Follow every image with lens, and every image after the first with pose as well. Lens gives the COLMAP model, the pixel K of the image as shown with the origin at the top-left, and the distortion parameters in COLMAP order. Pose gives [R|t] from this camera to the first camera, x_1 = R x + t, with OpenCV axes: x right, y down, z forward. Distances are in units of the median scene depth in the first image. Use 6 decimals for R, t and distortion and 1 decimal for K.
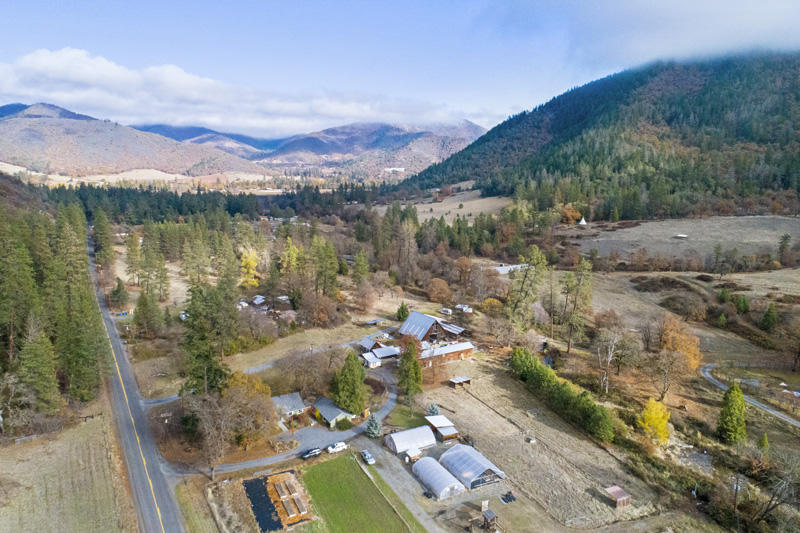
lens RADIAL K [[541.3, 0, 400.0], [0, 541.3, 266.5], [0, 0, 1]] dist [-0.000044, 0.003607]
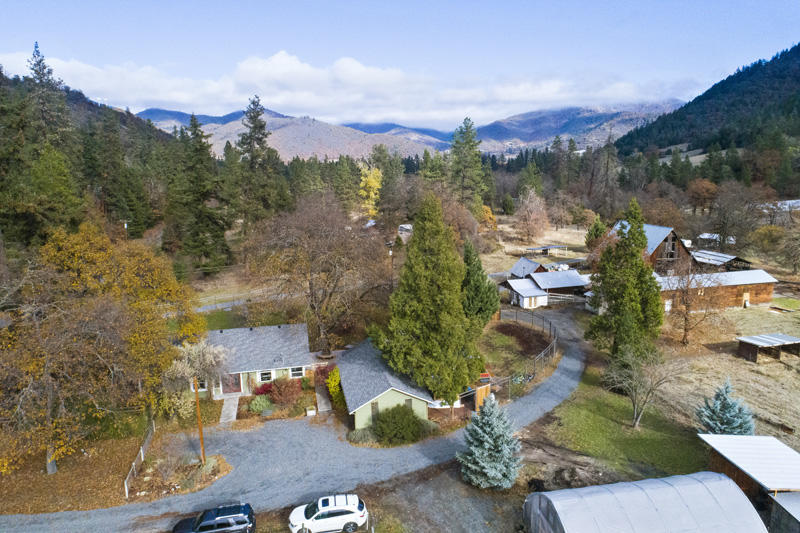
lens RADIAL K [[541.3, 0, 400.0], [0, 541.3, 266.5], [0, 0, 1]] dist [-0.000044, 0.003607]
pose [[0.944378, 0.028108, -0.327660, -0.003388], [-0.025259, 0.999597, 0.012947, 0.125845], [0.327892, -0.003950, 0.944707, 0.451620]]
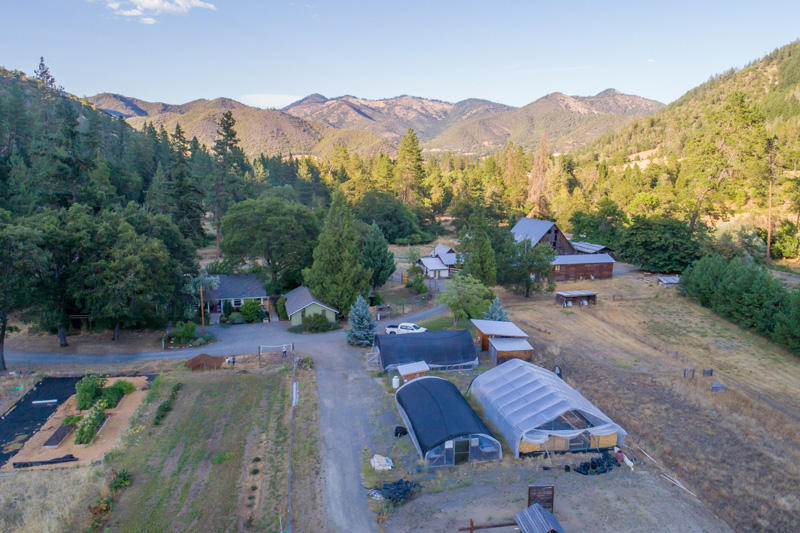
lens RADIAL K [[579.4, 0, 400.0], [0, 579.4, 266.5], [0, 0, 1]] dist [0.000810, 0.001414]
pose [[0.958897, 0.043905, -0.280337, 0.081378], [-0.044737, 0.998993, 0.003434, 0.146325], [0.280205, 0.009248, 0.959896, 0.306885]]
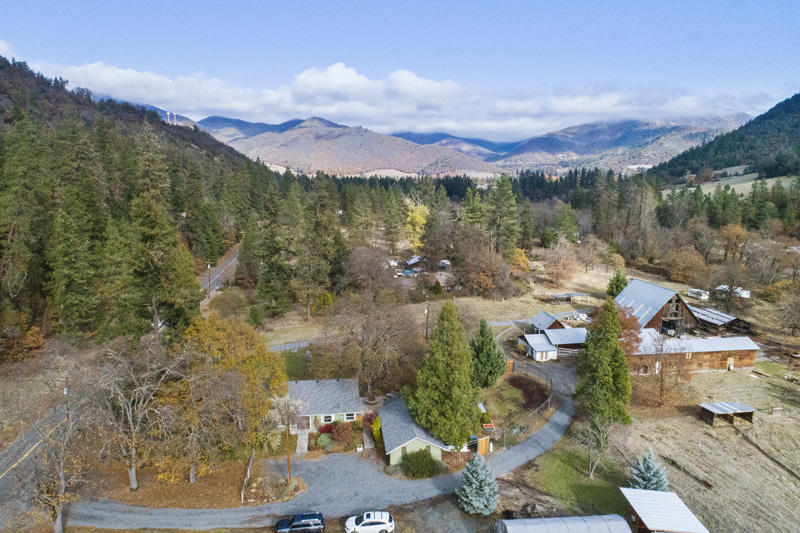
lens RADIAL K [[541.3, 0, 400.0], [0, 541.3, 266.5], [0, 0, 1]] dist [-0.000044, 0.003607]
pose [[0.911221, 0.056480, -0.408028, 0.032332], [-0.060758, 0.998149, 0.002479, 0.084104], [0.407413, 0.022532, 0.912966, 0.374515]]
